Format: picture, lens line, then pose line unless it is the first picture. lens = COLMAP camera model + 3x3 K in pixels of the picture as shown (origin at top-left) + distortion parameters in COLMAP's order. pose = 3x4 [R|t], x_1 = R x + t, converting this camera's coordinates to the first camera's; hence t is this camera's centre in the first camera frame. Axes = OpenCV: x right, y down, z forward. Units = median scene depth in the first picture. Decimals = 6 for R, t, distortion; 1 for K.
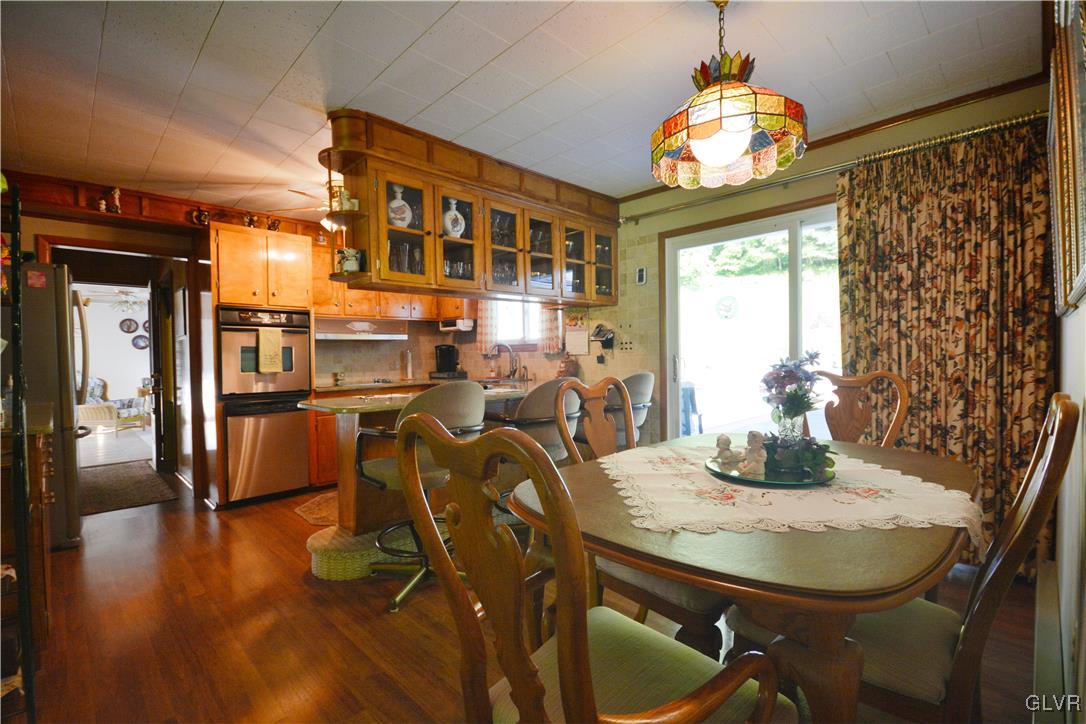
lens RADIAL K [[478.8, 0, 543.0], [0, 478.8, 362.0], [0, 0, 1]] dist [0.011643, -0.013123]
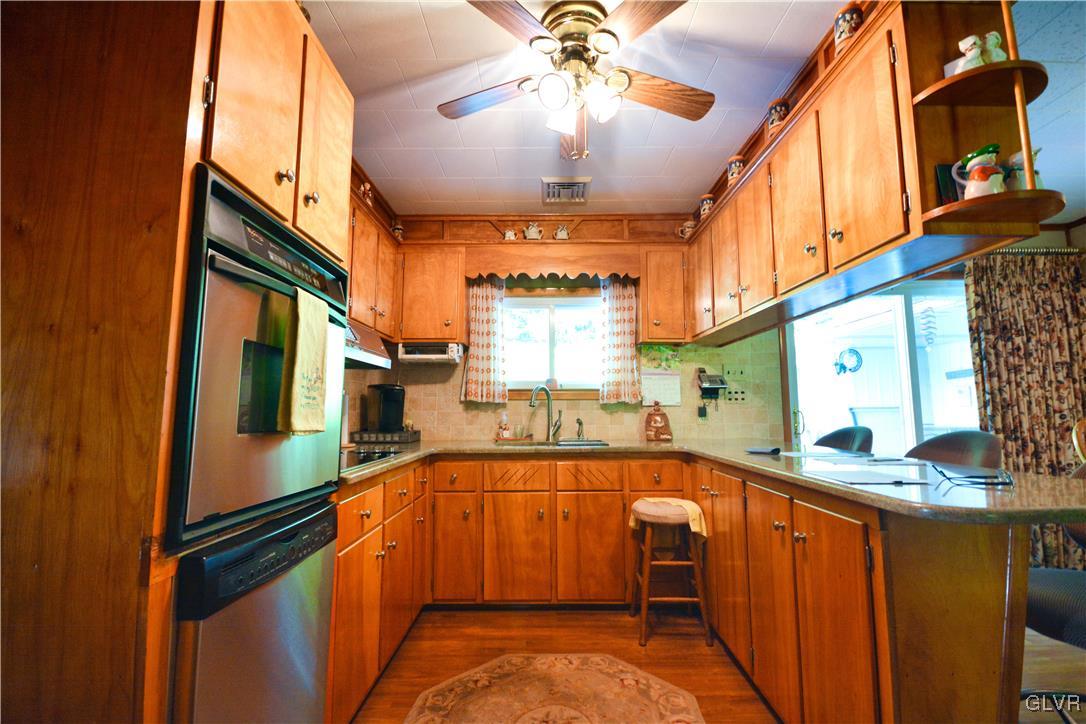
lens RADIAL K [[478.8, 0, 543.0], [0, 478.8, 362.0], [0, 0, 1]] dist [0.011643, -0.013123]
pose [[0.714772, 0.089766, 0.693573, -0.870561], [-0.001886, 0.991972, -0.126443, 0.018562], [-0.699355, 0.089070, 0.709203, 0.848619]]
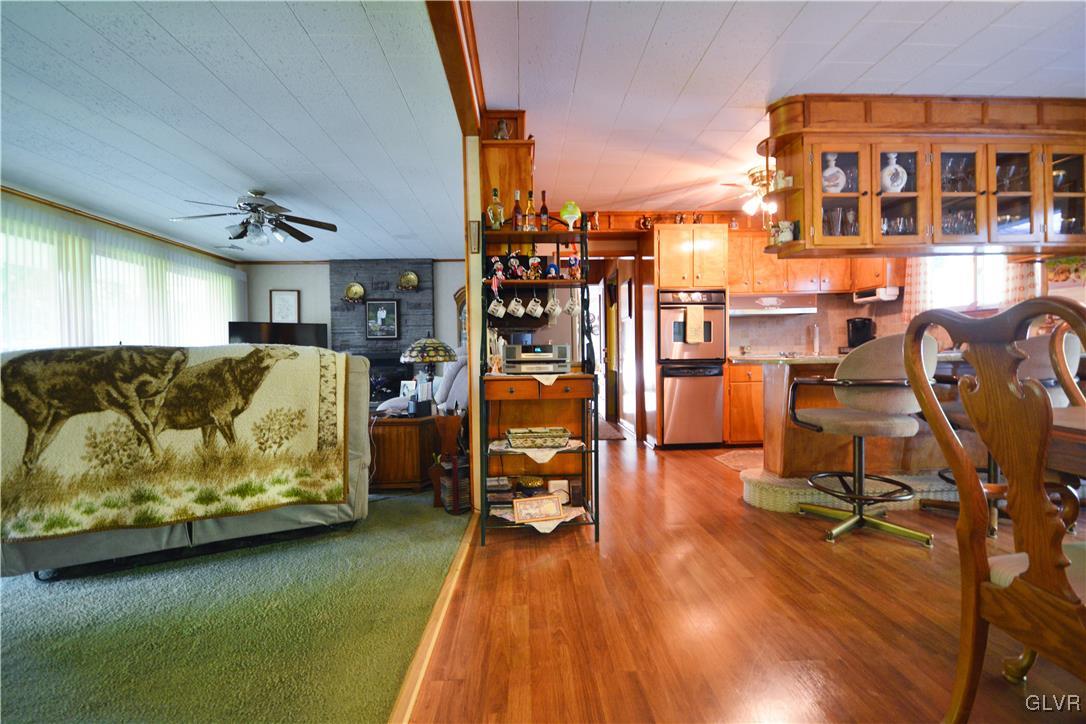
lens RADIAL K [[478.8, 0, 543.0], [0, 478.8, 362.0], [0, 0, 1]] dist [0.011643, -0.013123]
pose [[0.734515, 0.019000, -0.678327, -0.040470], [-0.006111, 0.999753, 0.021385, 0.063154], [0.678565, -0.011562, 0.734449, -0.189409]]
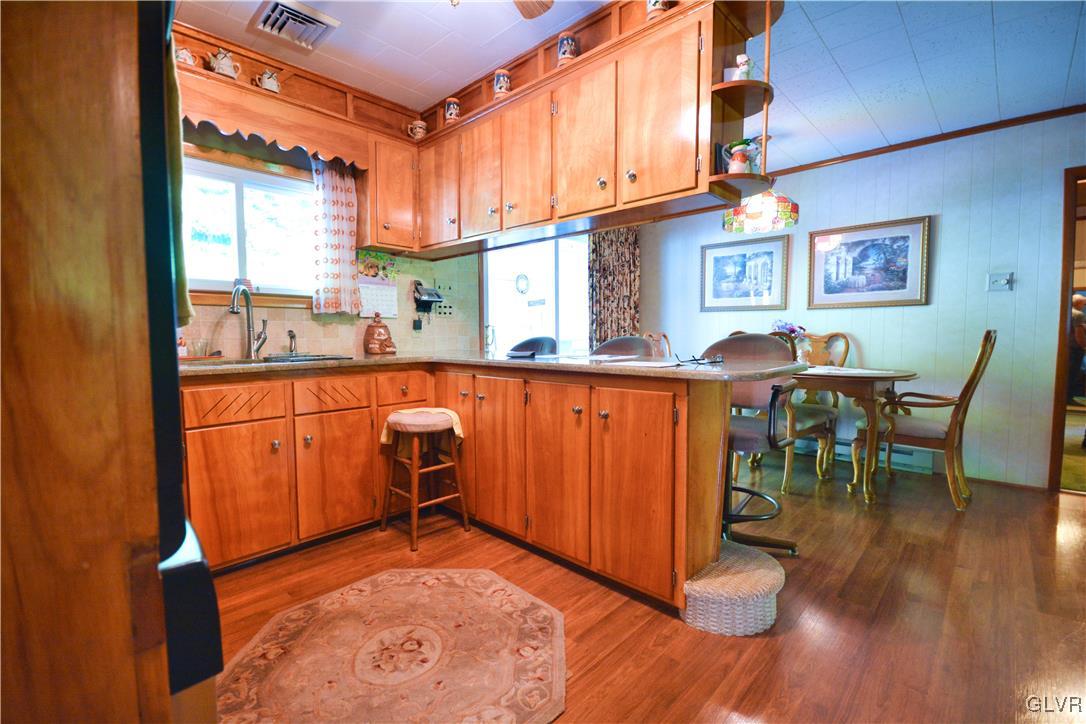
lens RADIAL K [[479.5, 0, 543.0], [0, 479.5, 362.0], [0, 0, 1]] dist [0.002329, 0.000402]
pose [[-0.022486, -0.039539, 0.998965, -0.949295], [0.017352, 0.999052, 0.039933, 0.038867], [-0.999597, 0.018232, -0.021779, 1.120052]]
